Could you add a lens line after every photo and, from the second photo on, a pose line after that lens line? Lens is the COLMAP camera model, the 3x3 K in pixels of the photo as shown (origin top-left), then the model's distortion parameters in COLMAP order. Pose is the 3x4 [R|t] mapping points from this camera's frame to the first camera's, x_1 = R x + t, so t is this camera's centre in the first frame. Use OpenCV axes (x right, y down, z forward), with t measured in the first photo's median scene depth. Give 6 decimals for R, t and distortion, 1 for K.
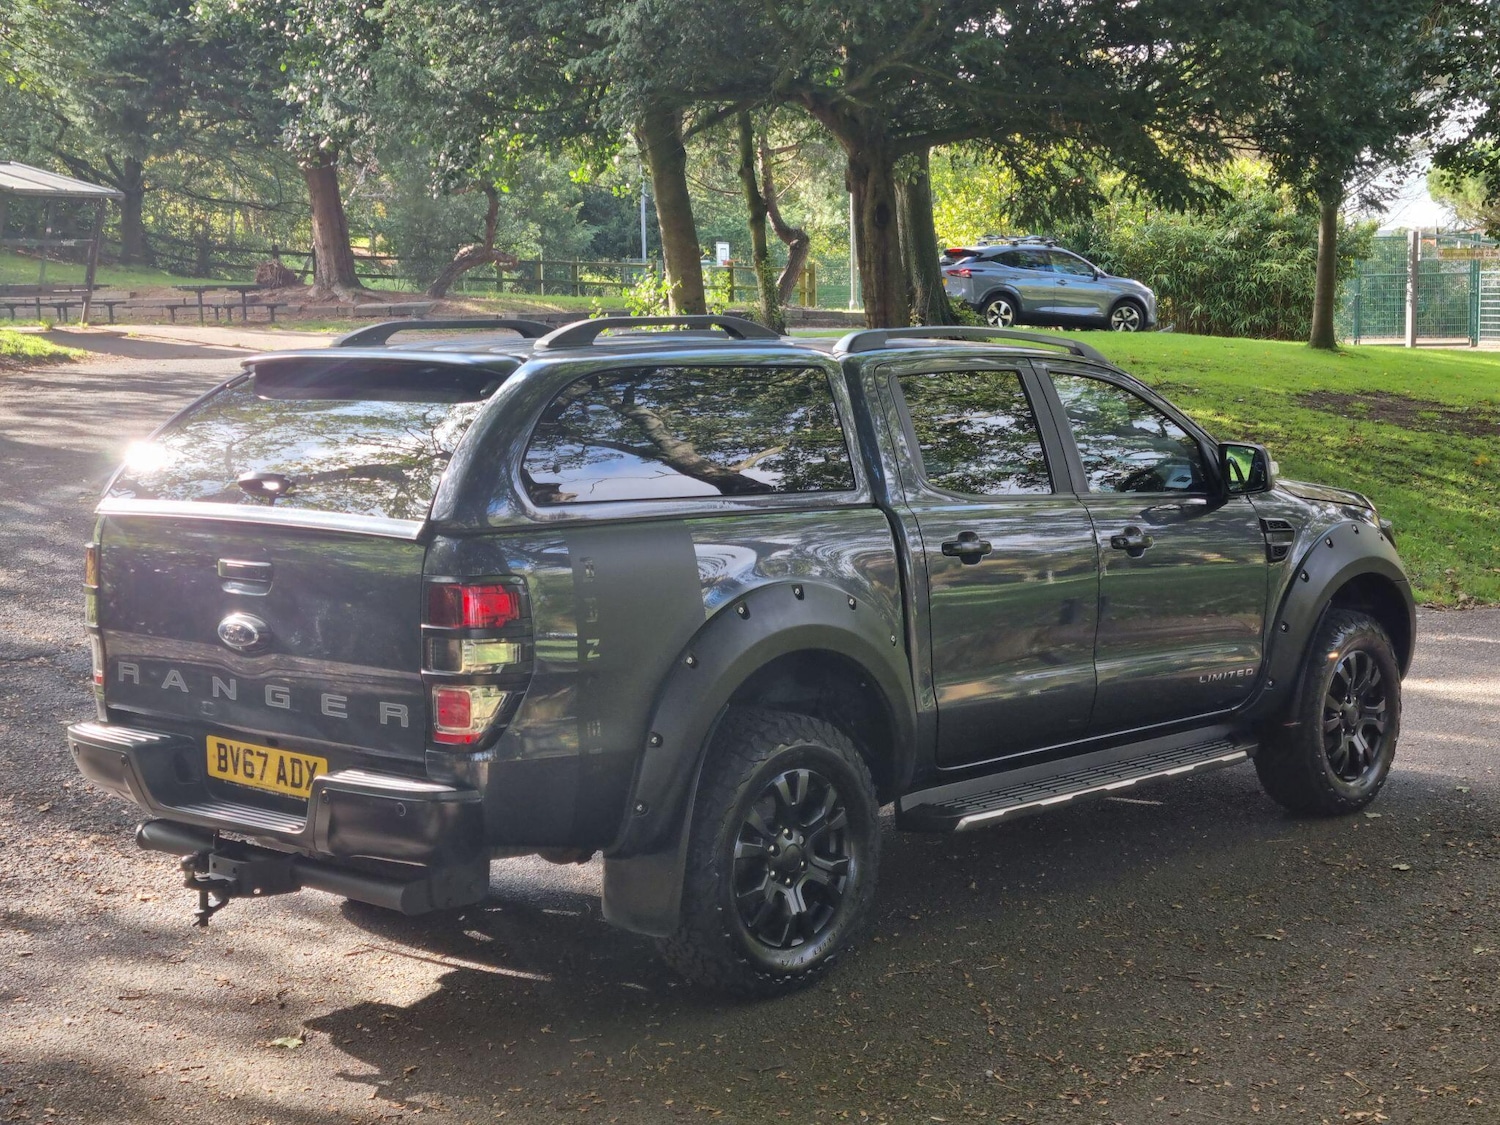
lens RADIAL K [[2093.1, 0, 747.2], [0, 2093.1, 499.7], [0, 0, 1]] dist [0.149704, -0.386359]
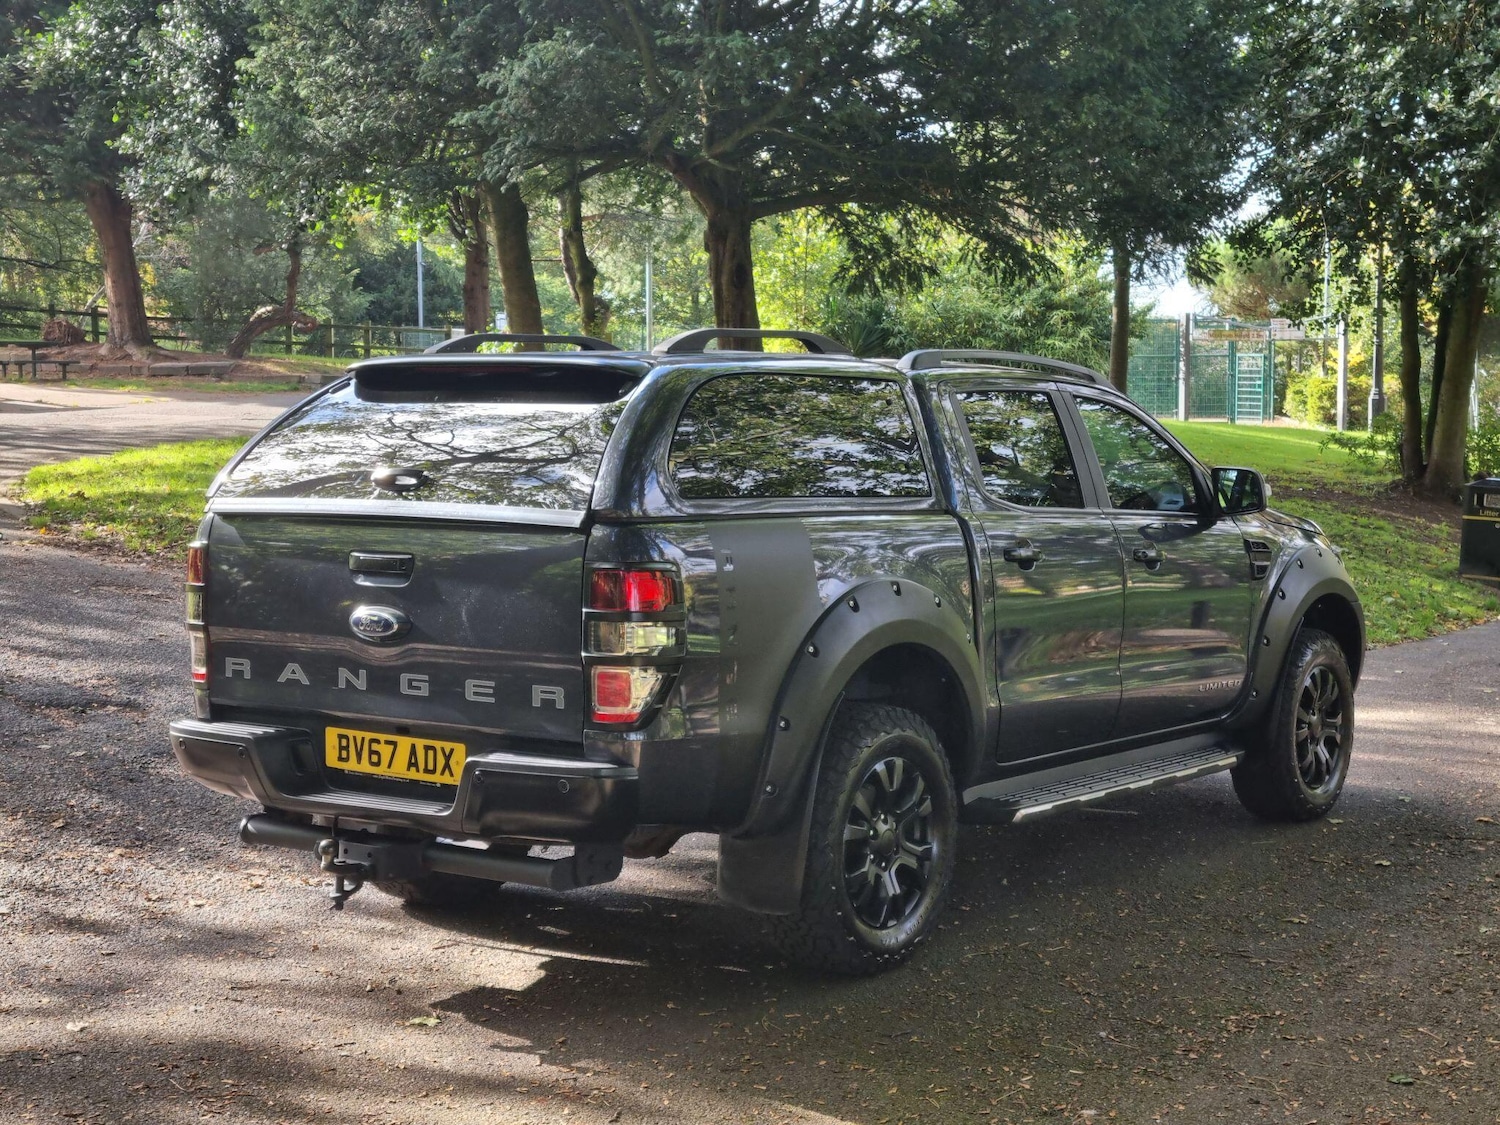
lens RADIAL K [[2093.1, 0, 747.2], [0, 2093.1, 499.7], [0, 0, 1]] dist [0.149704, -0.386359]
pose [[0.993040, 0.008730, 0.117455, -0.162107], [-0.004445, 0.999317, -0.036693, 0.035409], [-0.117695, 0.035916, 0.992400, -0.039590]]
